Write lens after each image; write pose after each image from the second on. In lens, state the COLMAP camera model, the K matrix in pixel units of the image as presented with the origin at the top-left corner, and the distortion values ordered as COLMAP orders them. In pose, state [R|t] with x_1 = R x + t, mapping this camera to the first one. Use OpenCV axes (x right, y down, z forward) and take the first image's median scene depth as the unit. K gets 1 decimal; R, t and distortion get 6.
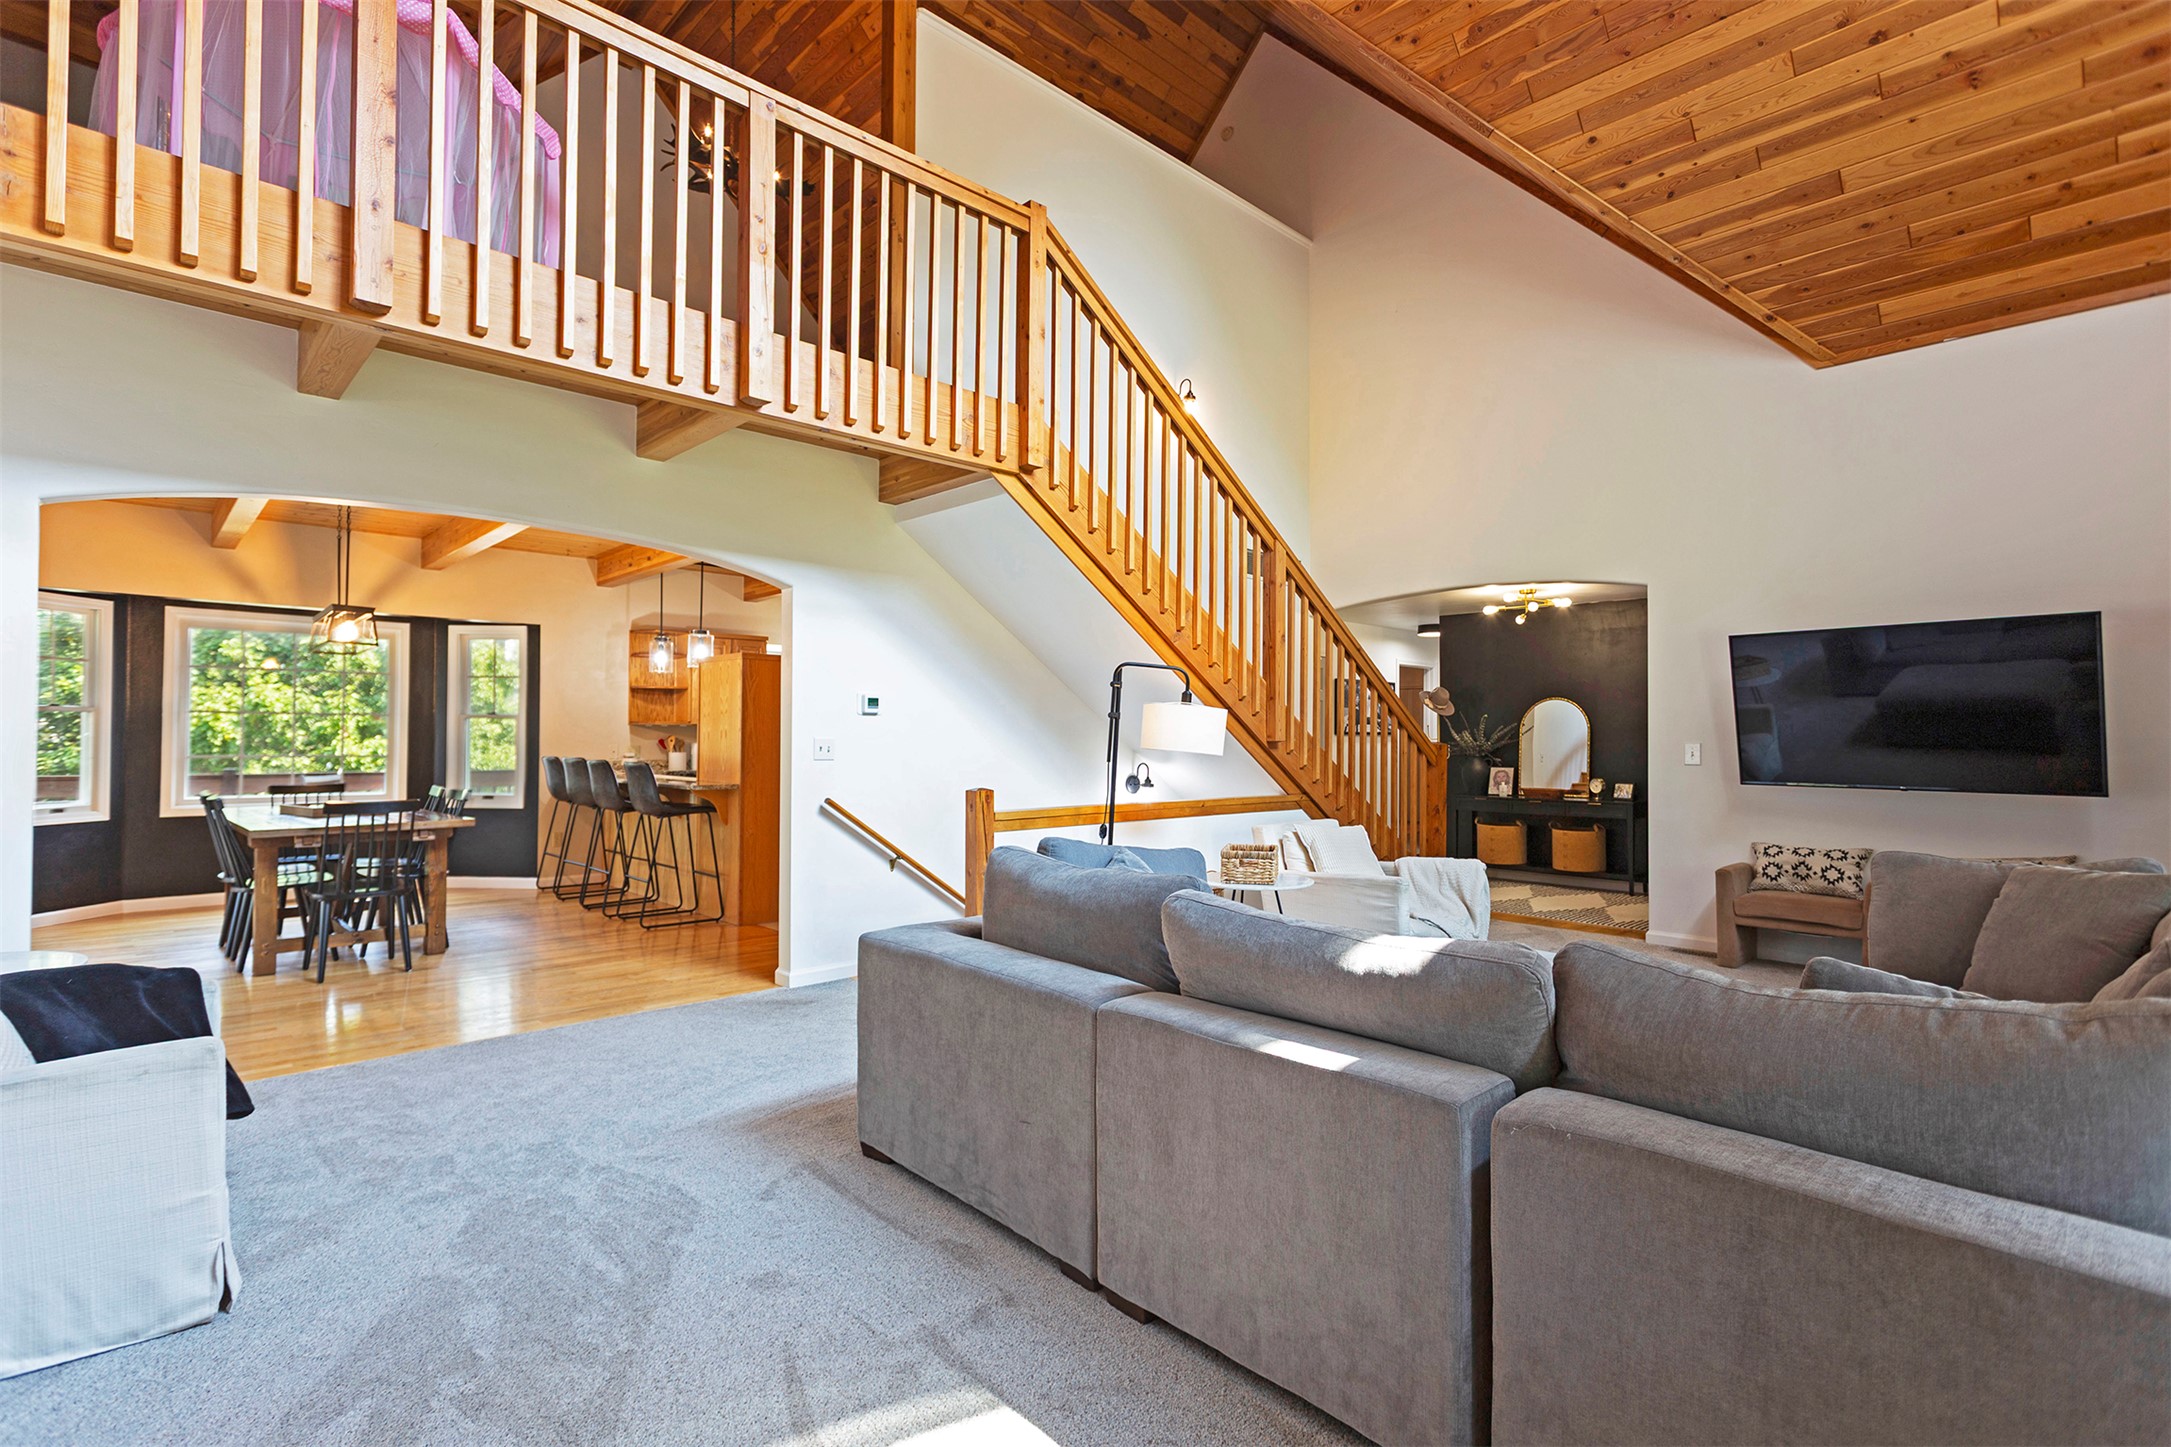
lens RADIAL K [[1020.7, 0, 1079.1], [0, 1020.7, 721.6], [0, 0, 1]] dist [-0.000025, -0.000181]
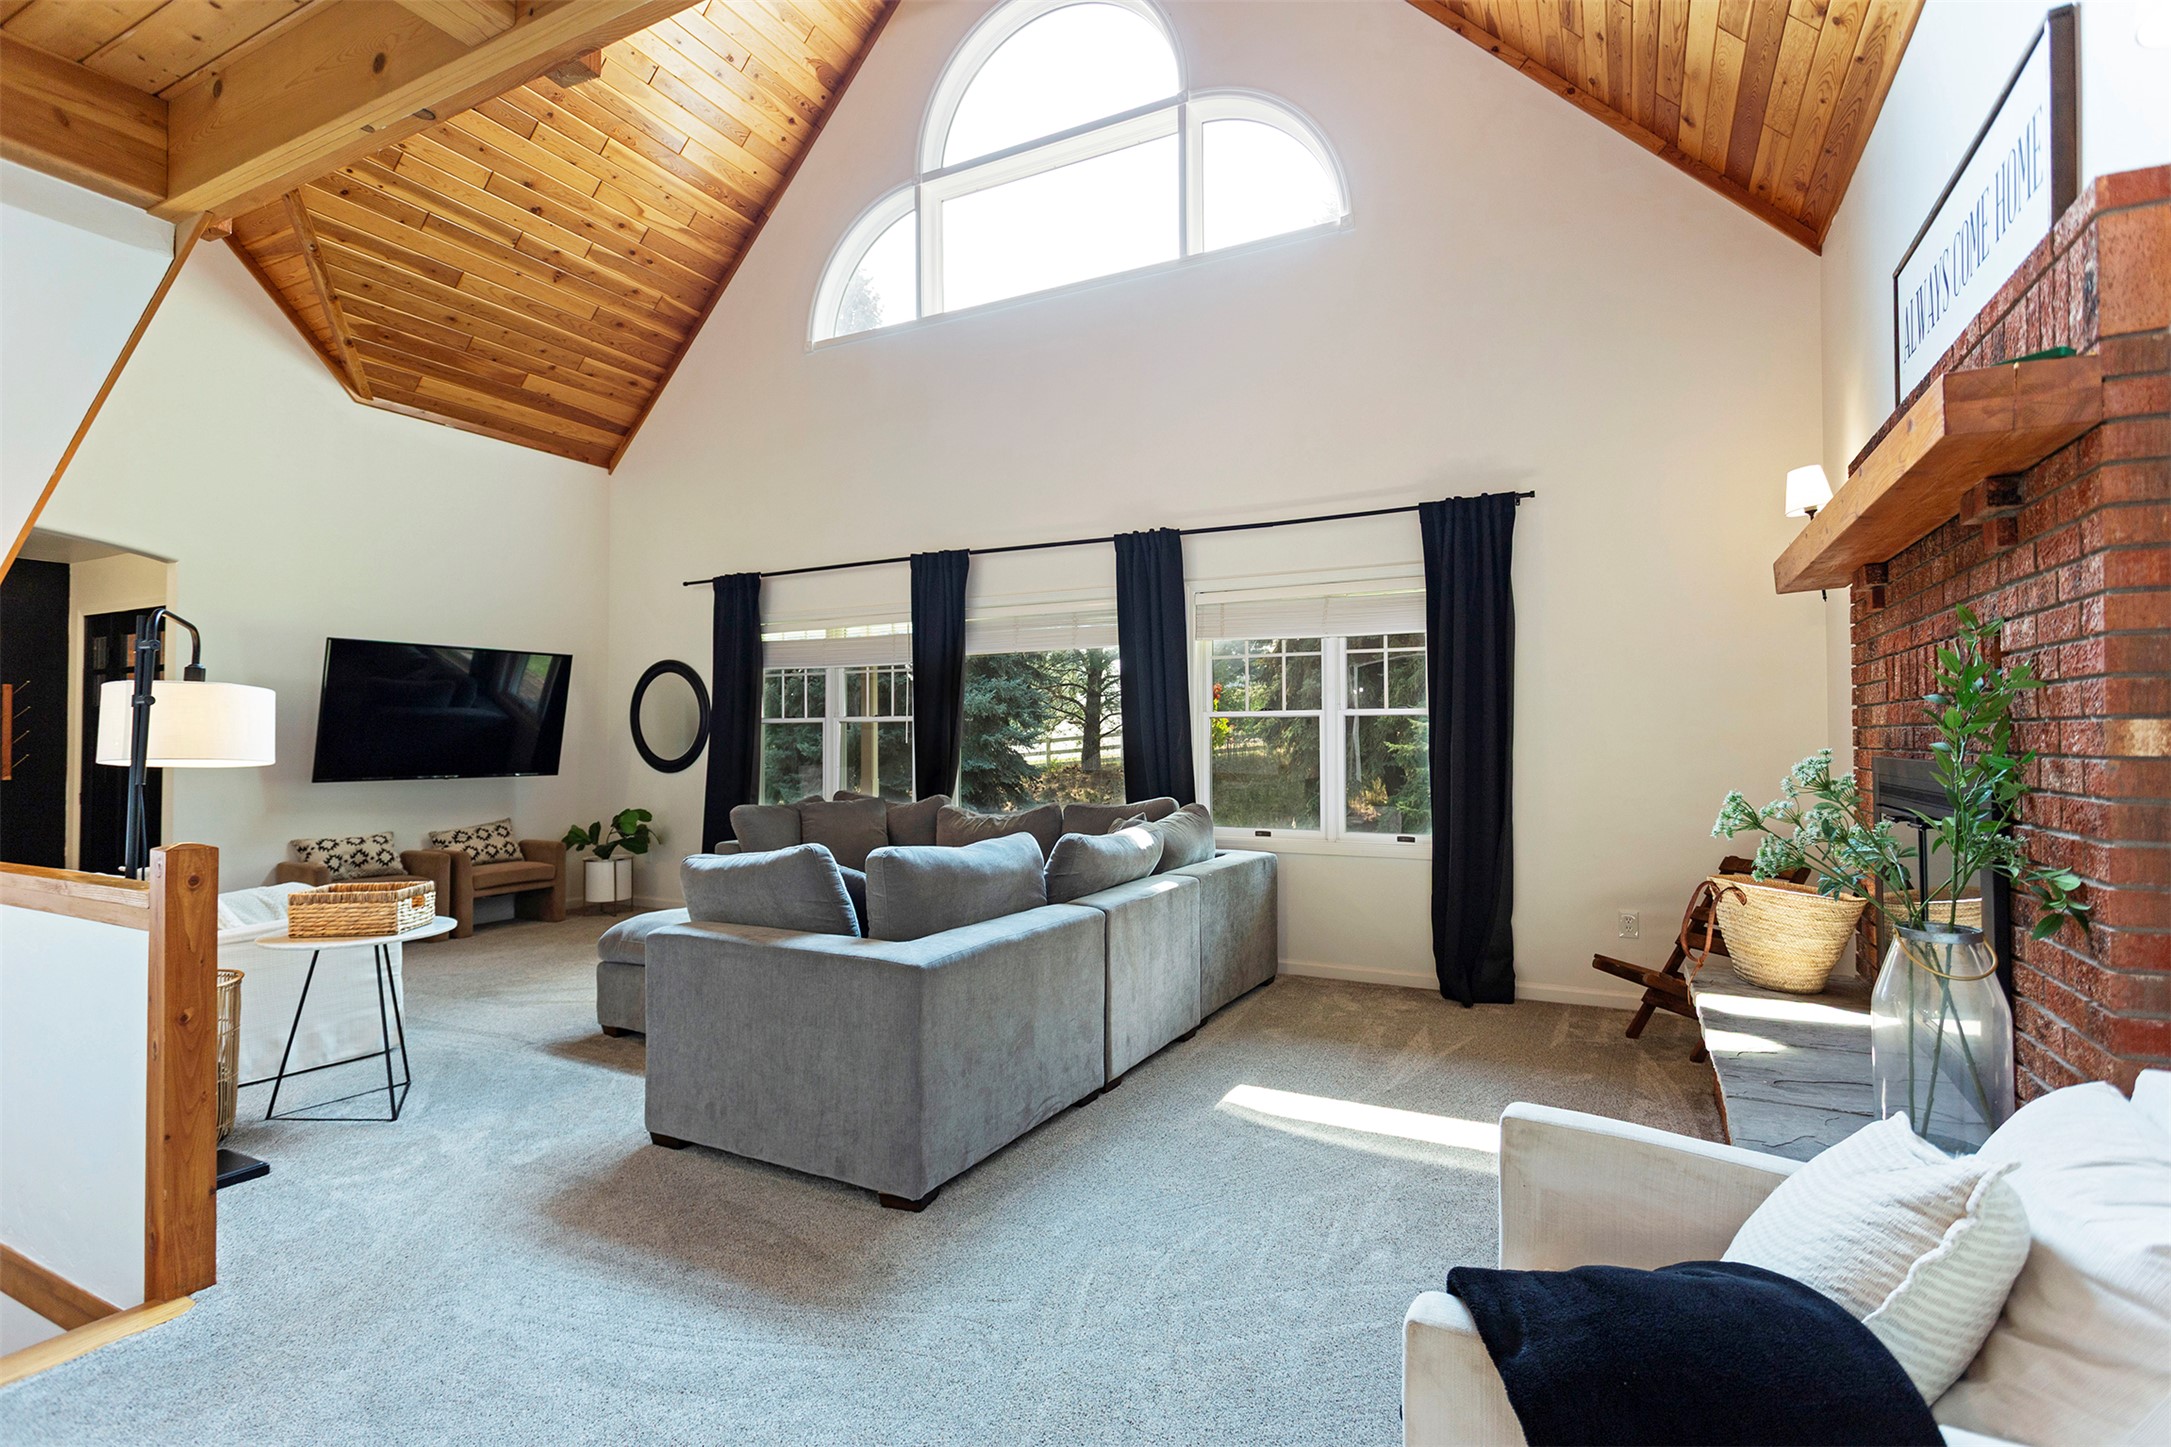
lens RADIAL K [[1020.7, 0, 1088.1], [0, 1020.7, 724.3], [0, 0, 1]] dist [-0.000025, -0.000181]
pose [[-0.327471, 0.009269, 0.944816, -0.580089], [-0.015151, 0.999772, -0.015060, 0.006933], [-0.944740, -0.019247, -0.327256, 0.613953]]
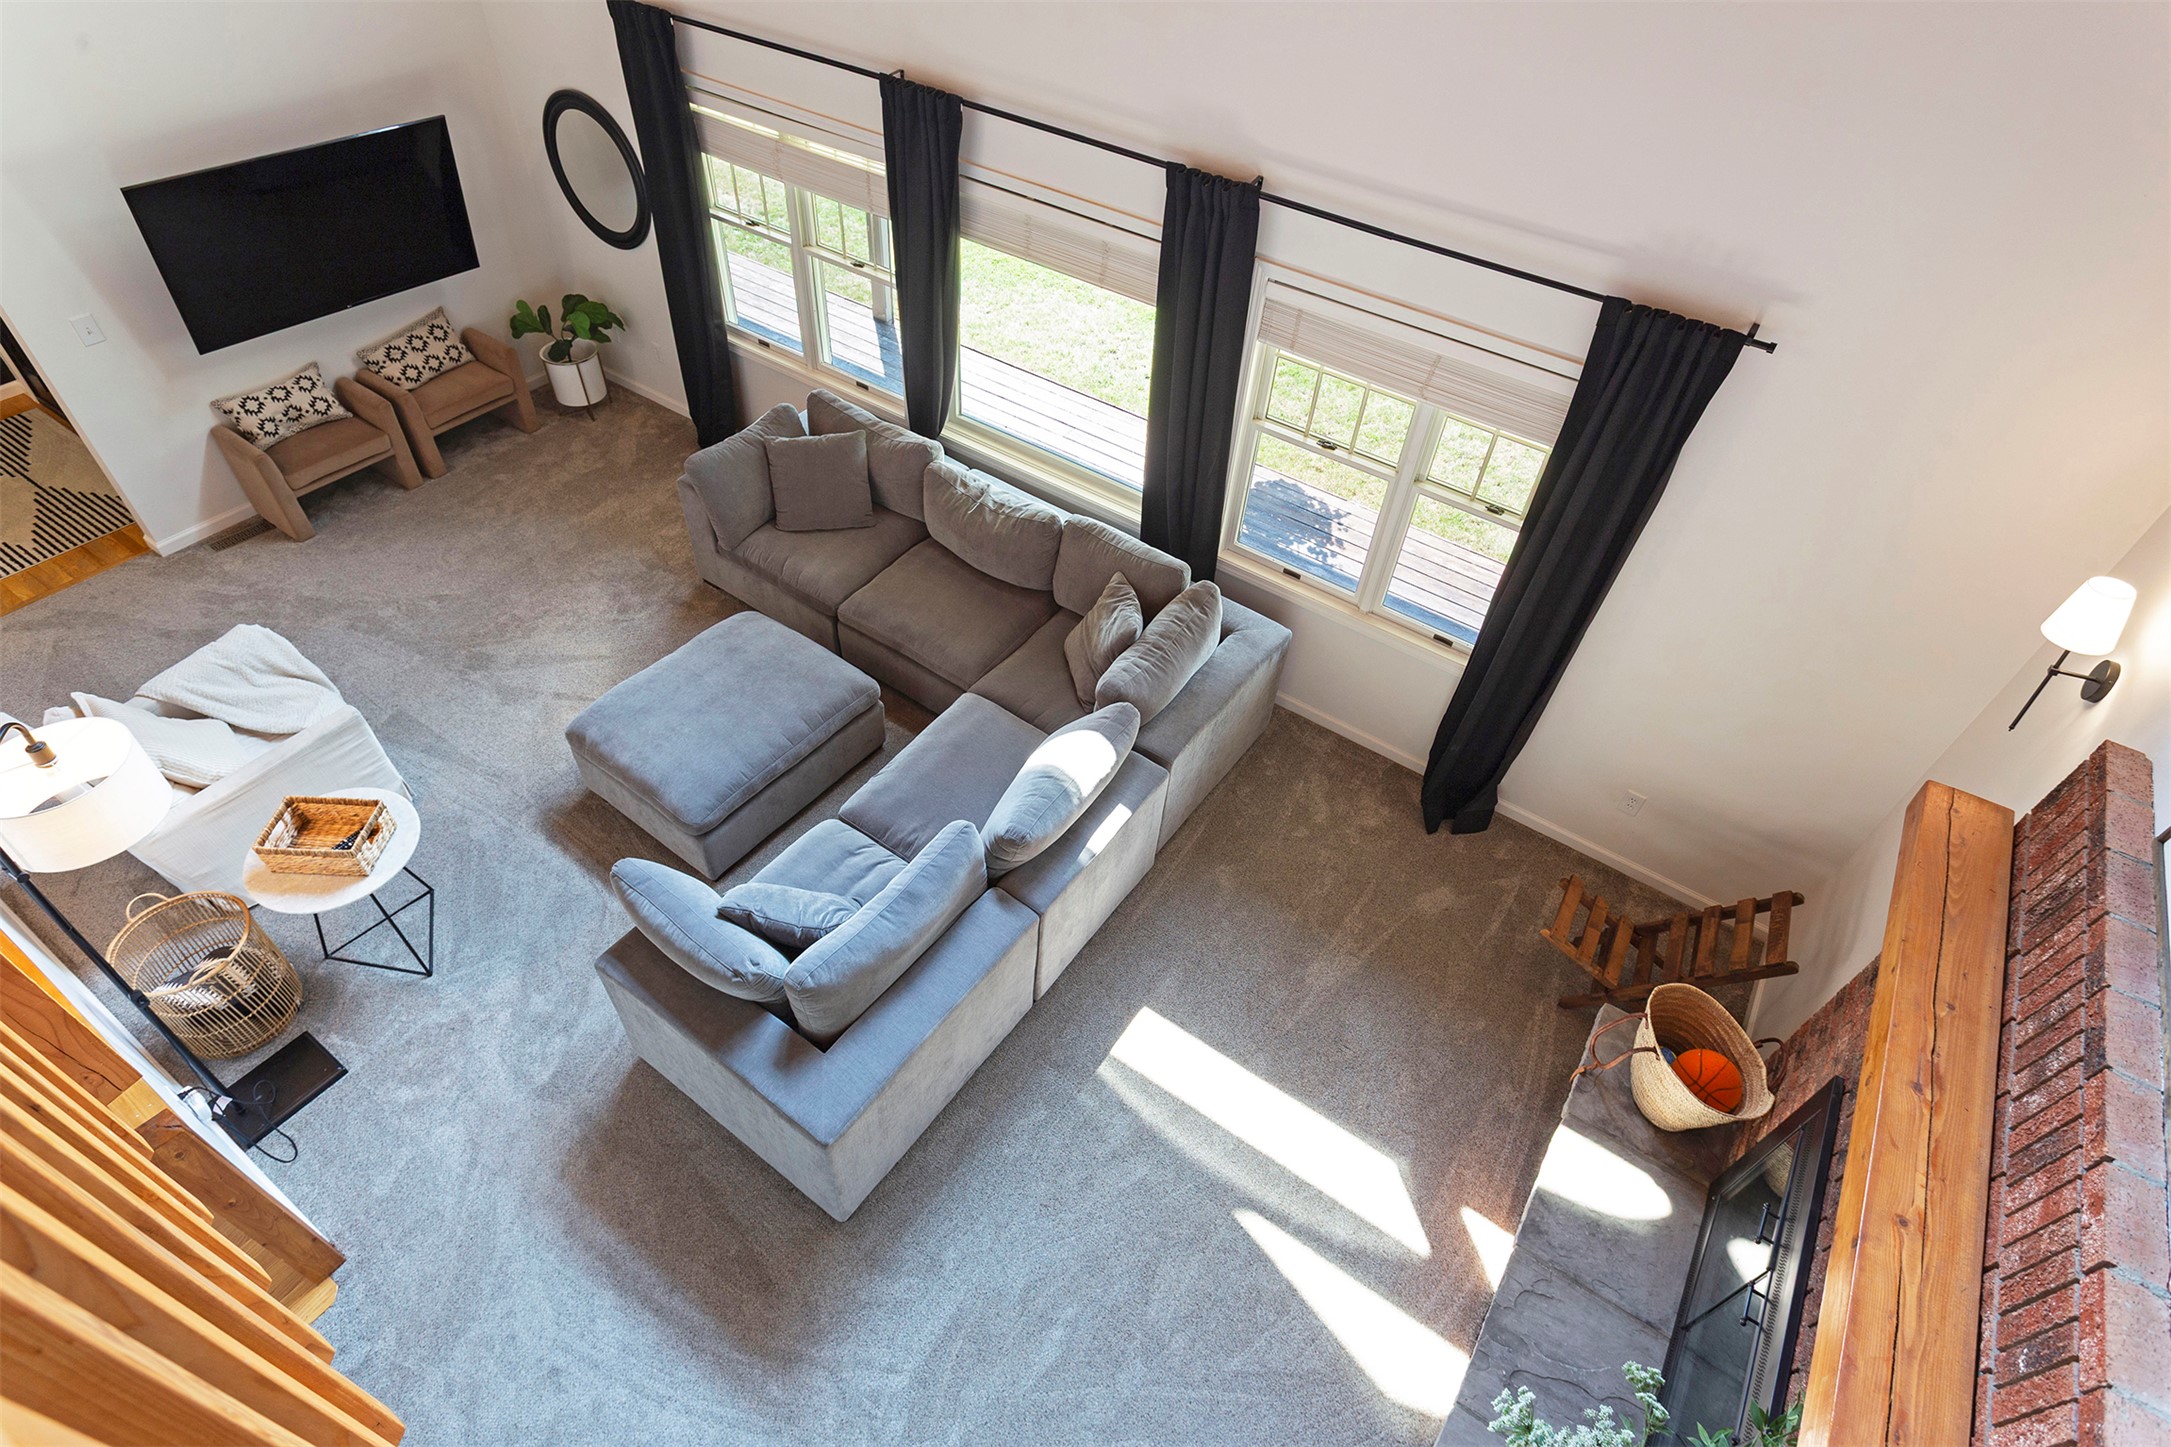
lens RADIAL K [[1095.4, 0, 1087.2], [0, 1095.4, 725.6], [0, 0, 1]] dist [-0.006896, 0.000711]
pose [[-0.213046, -0.712976, 0.668040, -0.364901], [-0.079533, 0.694123, 0.715449, -0.452355], [-0.973800, 0.099292, -0.204585, 0.494652]]
